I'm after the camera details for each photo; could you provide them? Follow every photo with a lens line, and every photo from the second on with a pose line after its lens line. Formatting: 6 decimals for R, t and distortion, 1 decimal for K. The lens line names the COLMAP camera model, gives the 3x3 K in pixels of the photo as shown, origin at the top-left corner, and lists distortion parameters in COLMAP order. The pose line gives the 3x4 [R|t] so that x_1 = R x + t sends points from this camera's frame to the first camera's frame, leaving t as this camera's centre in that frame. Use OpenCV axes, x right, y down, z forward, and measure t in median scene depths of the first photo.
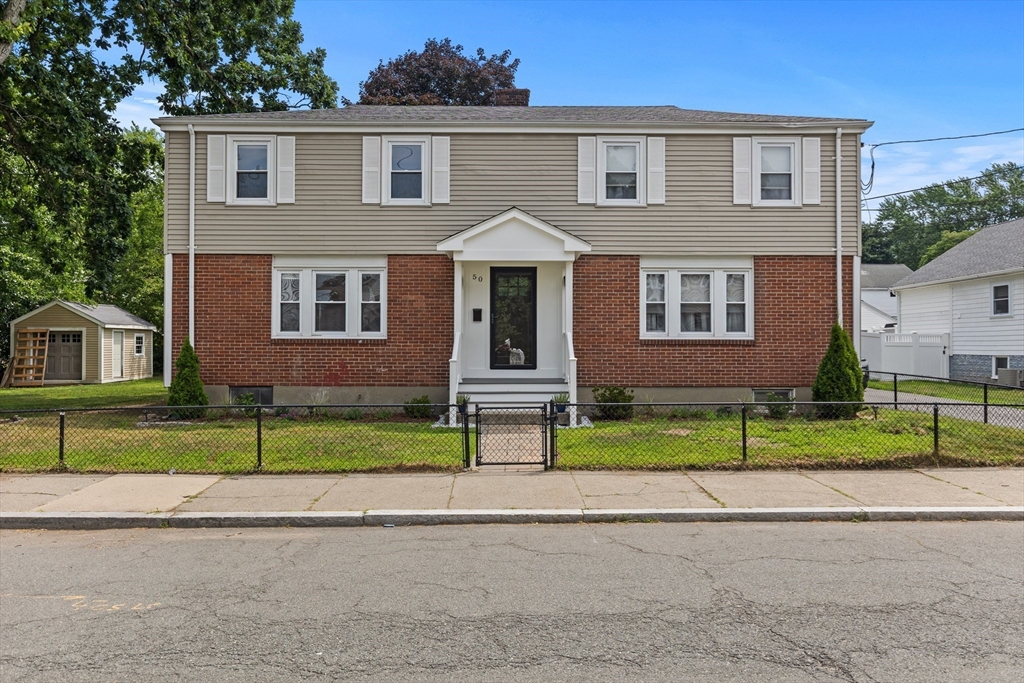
lens RADIAL K [[524.5, 0, 512.0], [0, 524.5, 341.5], [0, 0, 1]] dist [-0.005126, -0.000386]
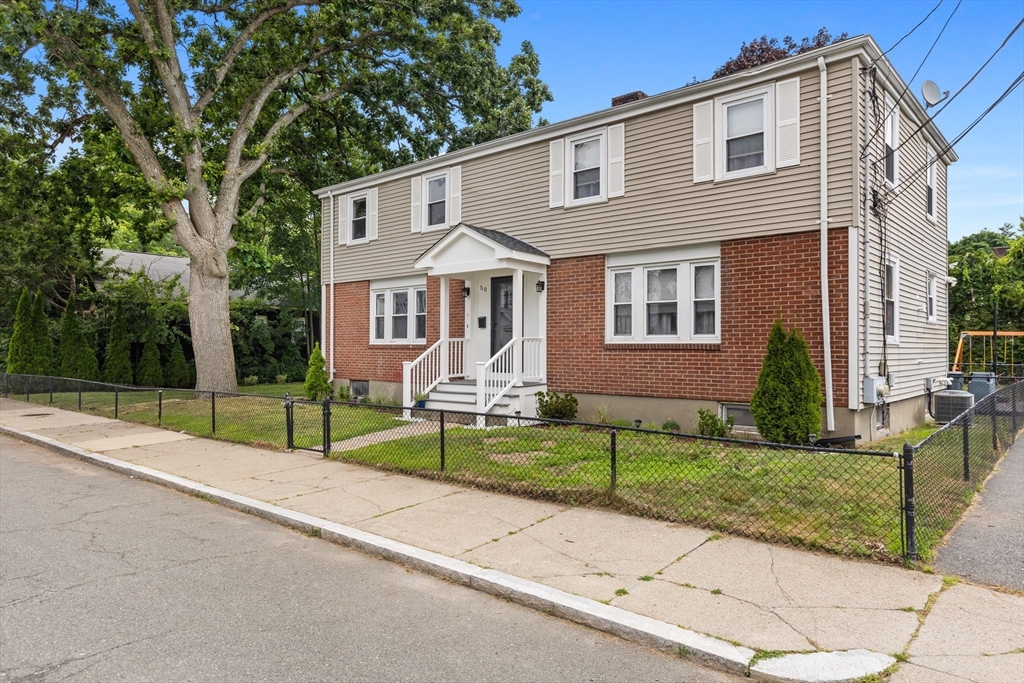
lens RADIAL K [[665.7, 0, 507.8], [0, 665.7, 342.7], [0, 0, 1]] dist [-0.001606, -0.000923]
pose [[0.742046, -0.005701, -0.670325, 0.909920], [0.001656, 0.999976, -0.006672, 0.001643], [0.670347, 0.003840, 0.742038, 0.002759]]
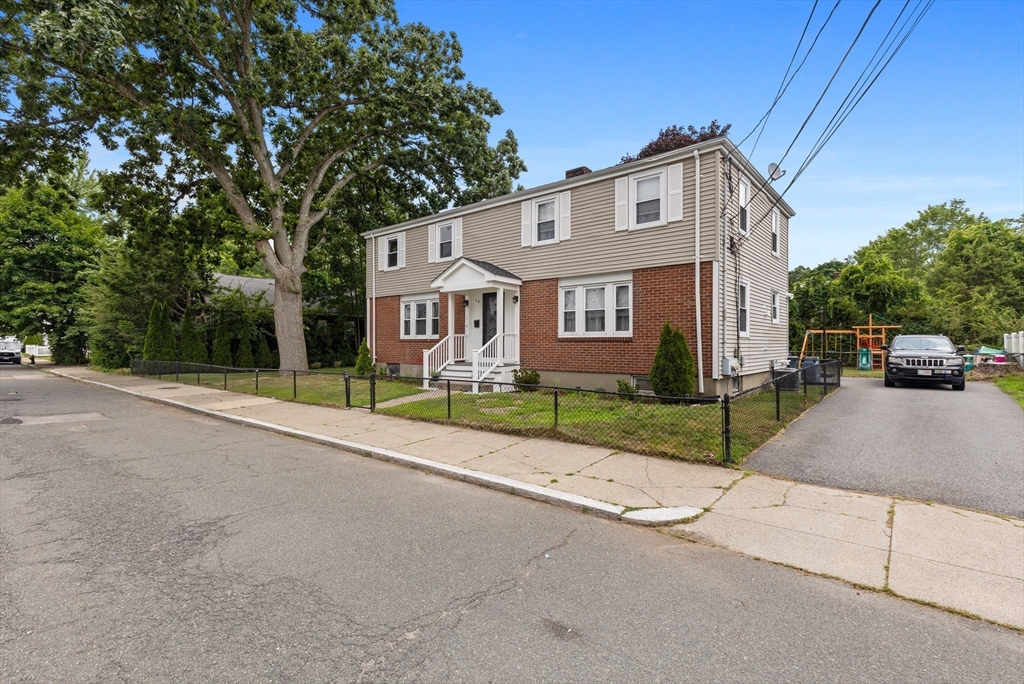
lens RADIAL K [[470.5, 0, 512.0], [0, 470.5, 342.0], [0, 0, 1]] dist [0.003264, -0.000227]
pose [[0.761918, -0.003719, -0.647662, 0.966440], [0.004190, 0.999991, -0.000813, 0.008233], [0.647659, -0.002094, 0.761927, -0.042730]]
